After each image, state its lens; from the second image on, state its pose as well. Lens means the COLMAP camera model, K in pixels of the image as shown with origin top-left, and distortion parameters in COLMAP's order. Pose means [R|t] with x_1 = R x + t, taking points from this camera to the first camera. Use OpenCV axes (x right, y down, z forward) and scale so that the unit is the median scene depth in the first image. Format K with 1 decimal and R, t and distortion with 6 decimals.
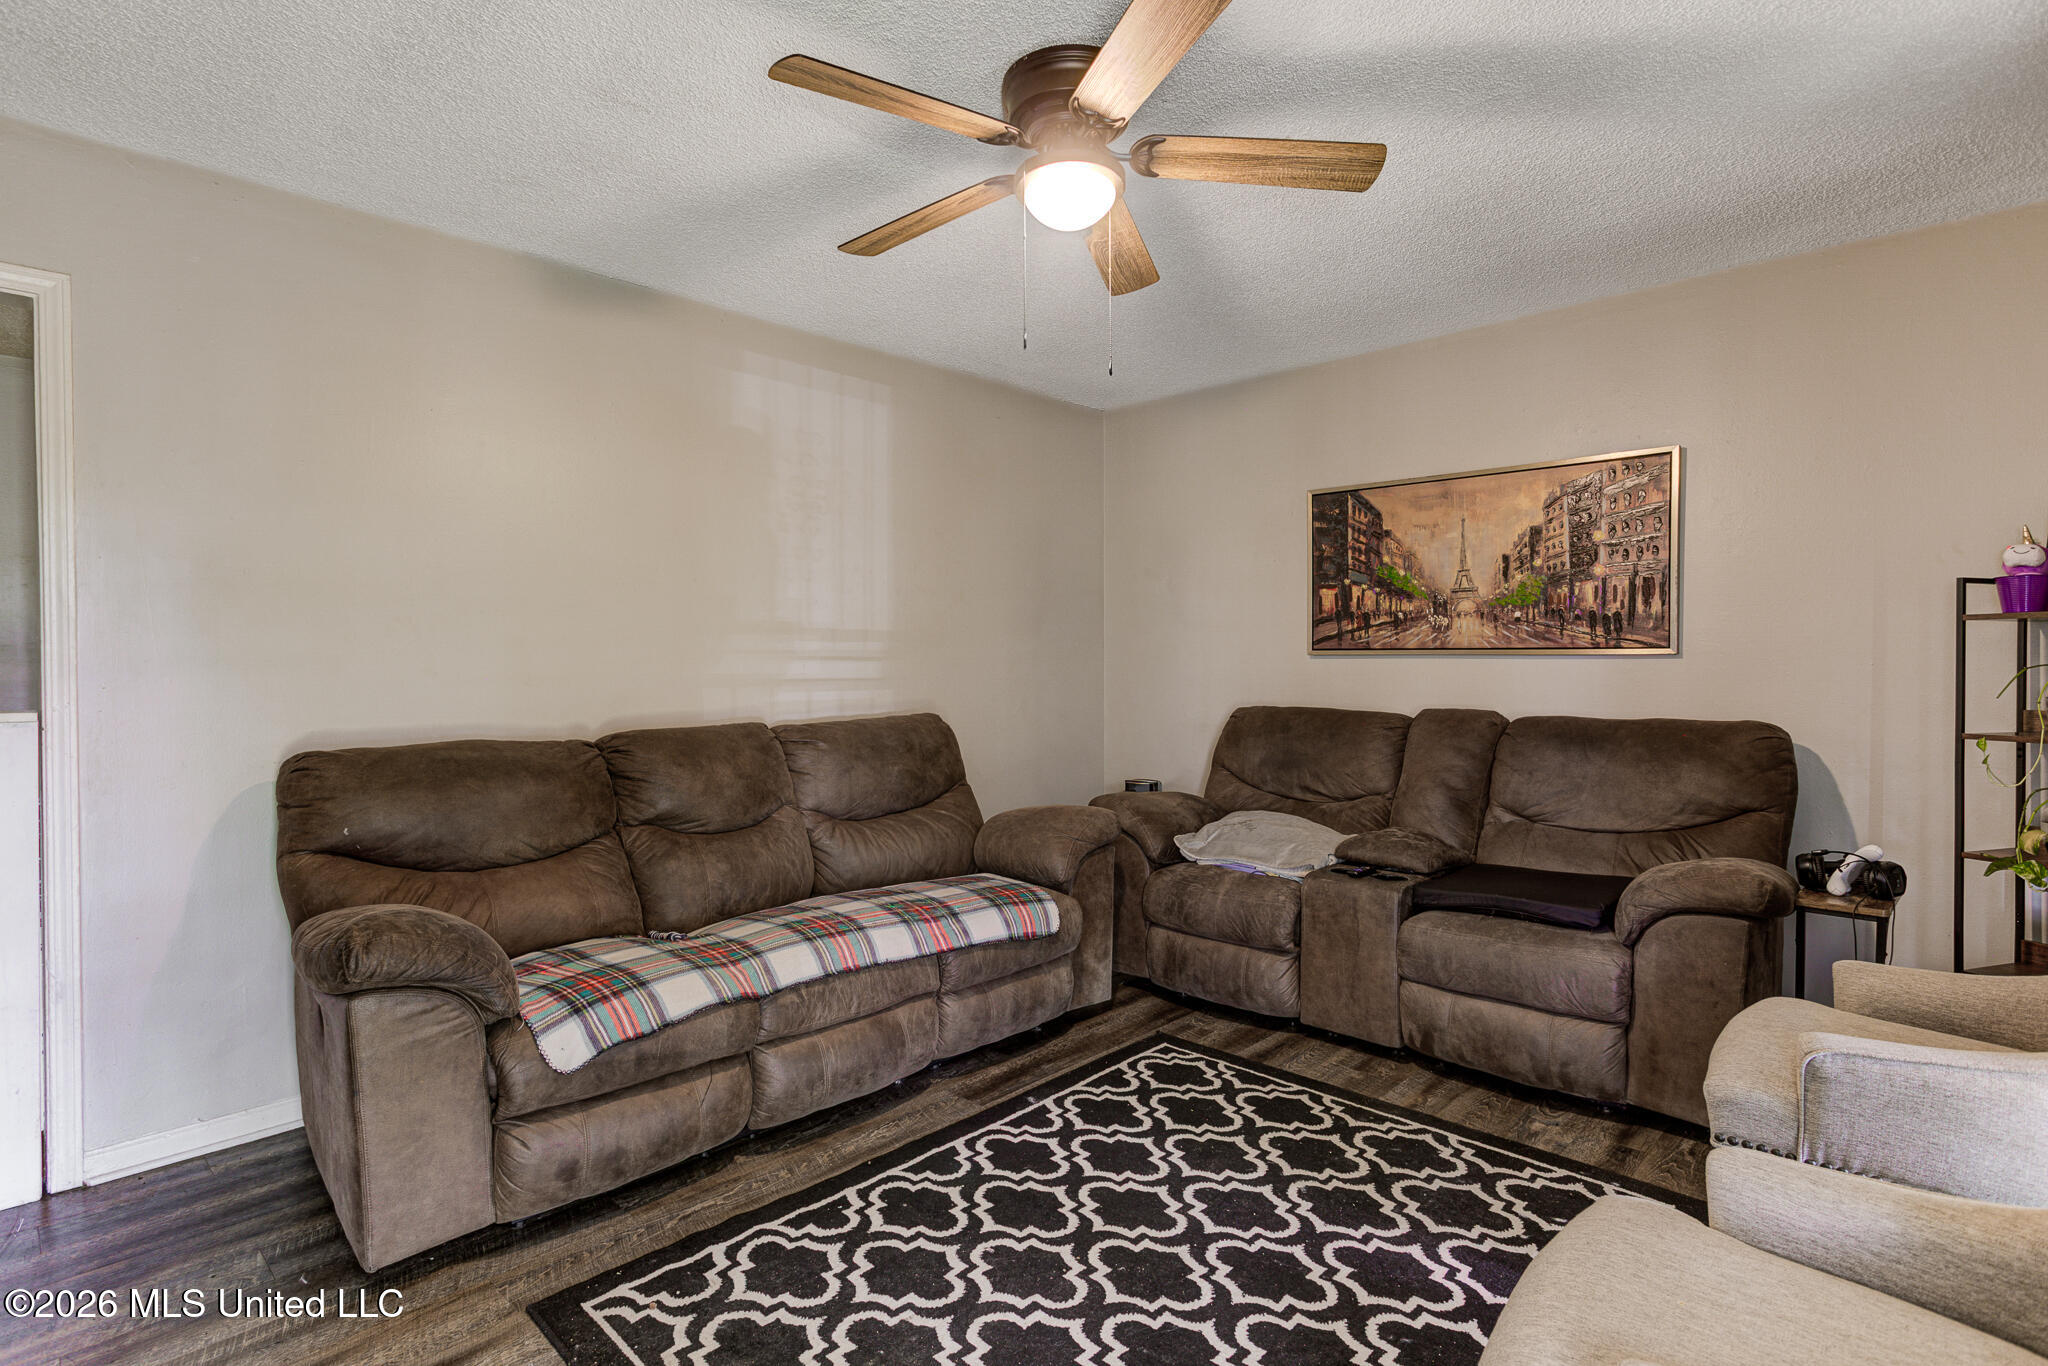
lens RADIAL K [[999.4, 0, 993.5], [0, 999.4, 673.4], [0, 0, 1]] dist [-0.000307, -0.000101]
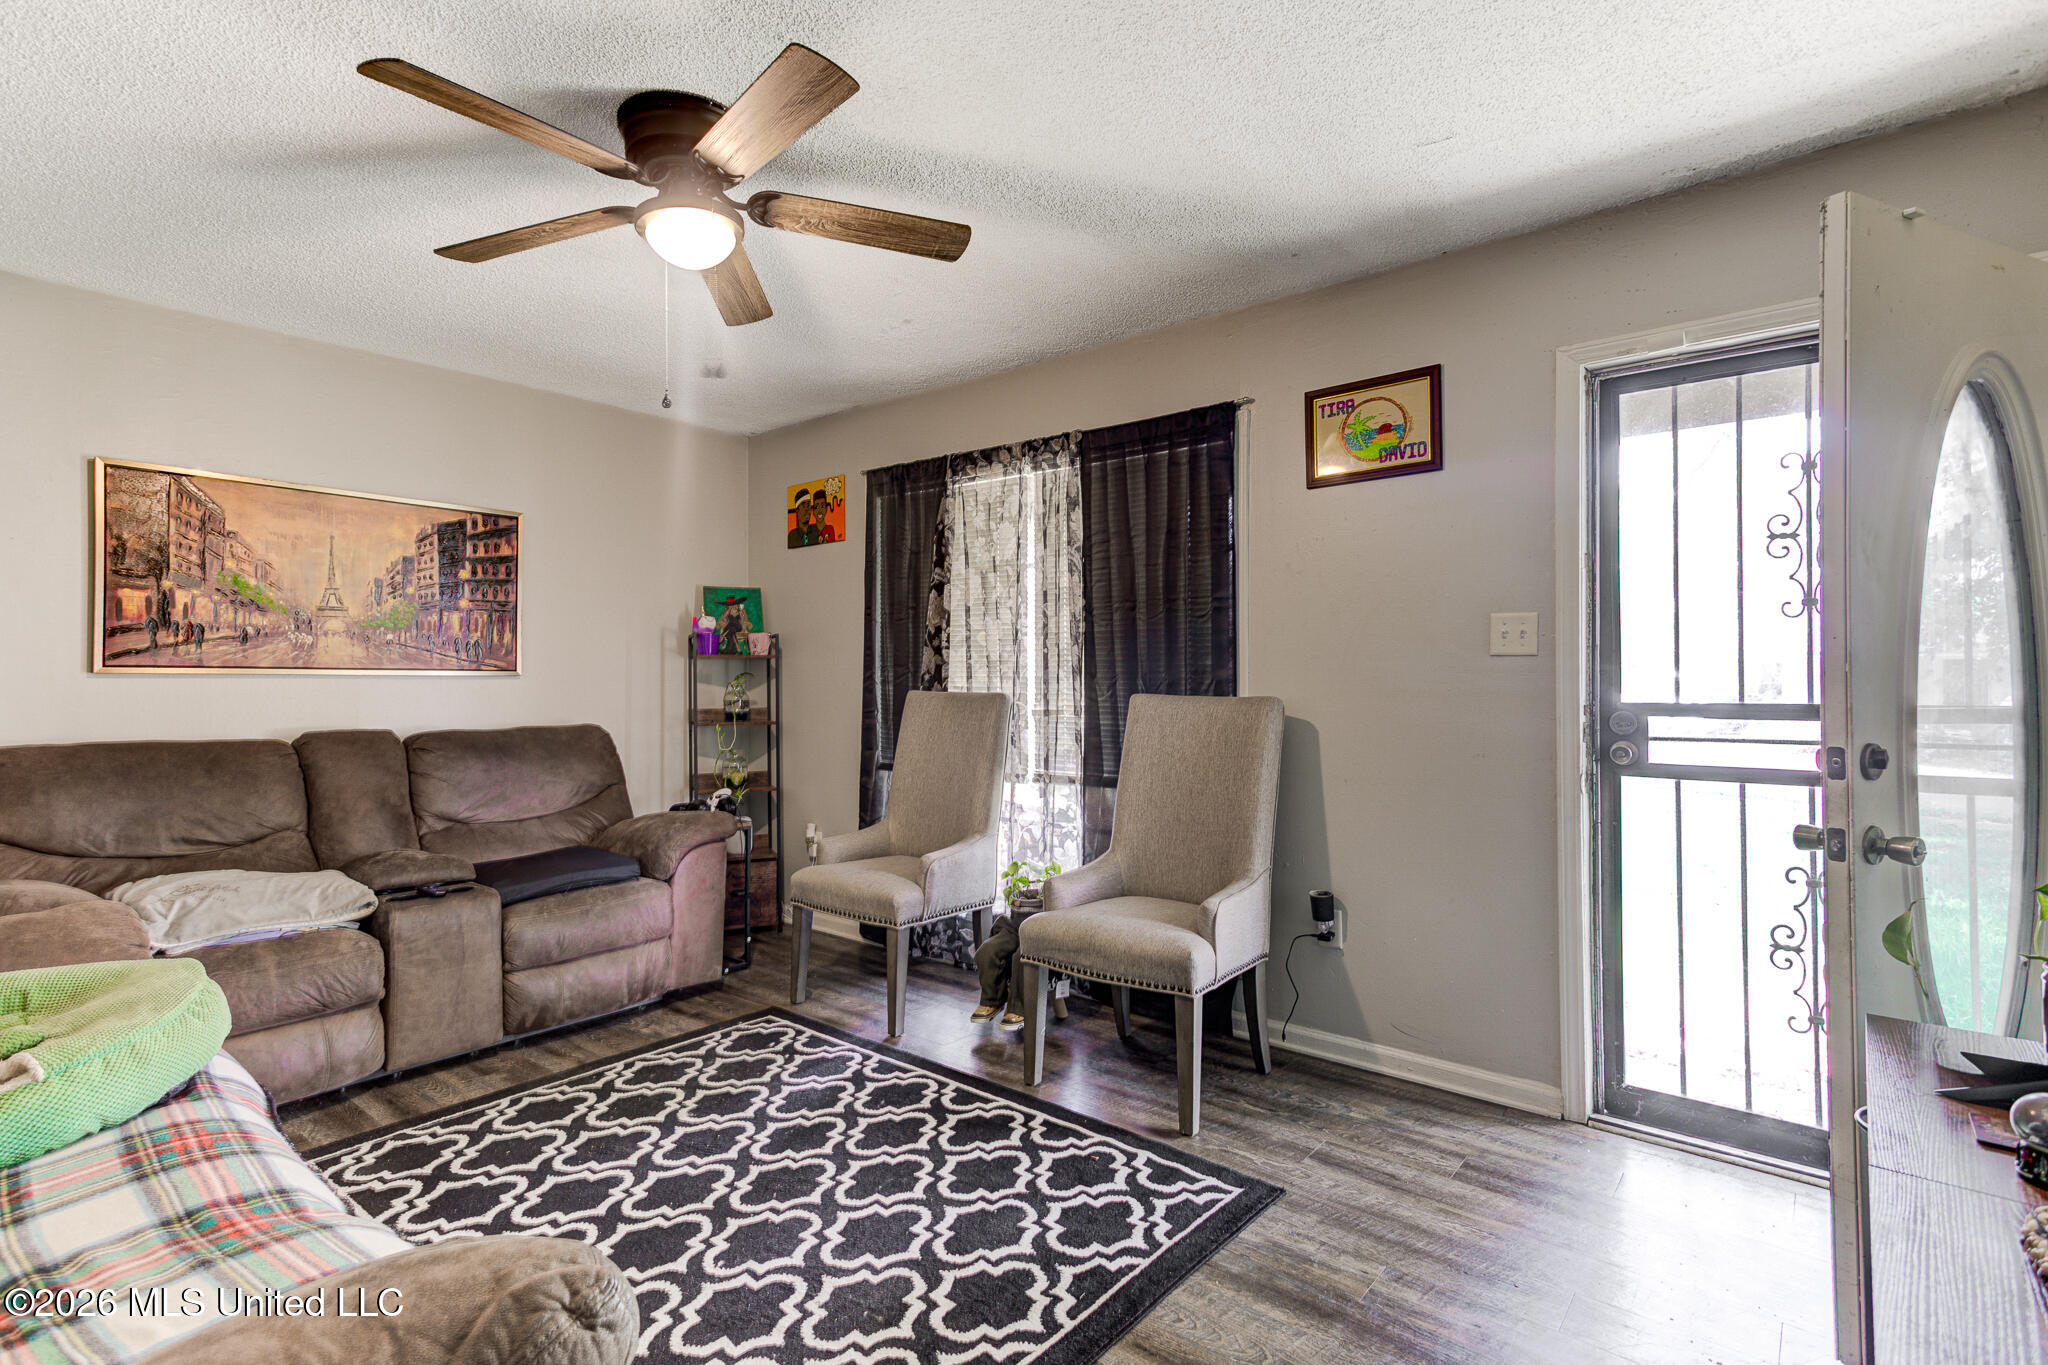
lens RADIAL K [[999.4, 0, 993.5], [0, 999.4, 672.9], [0, 0, 1]] dist [-0.000307, -0.000101]
pose [[-0.066956, 0.011527, 0.997689, -0.581042], [0.015563, 0.999824, -0.010507, -0.000102], [-0.997635, 0.014823, -0.067124, 0.444092]]
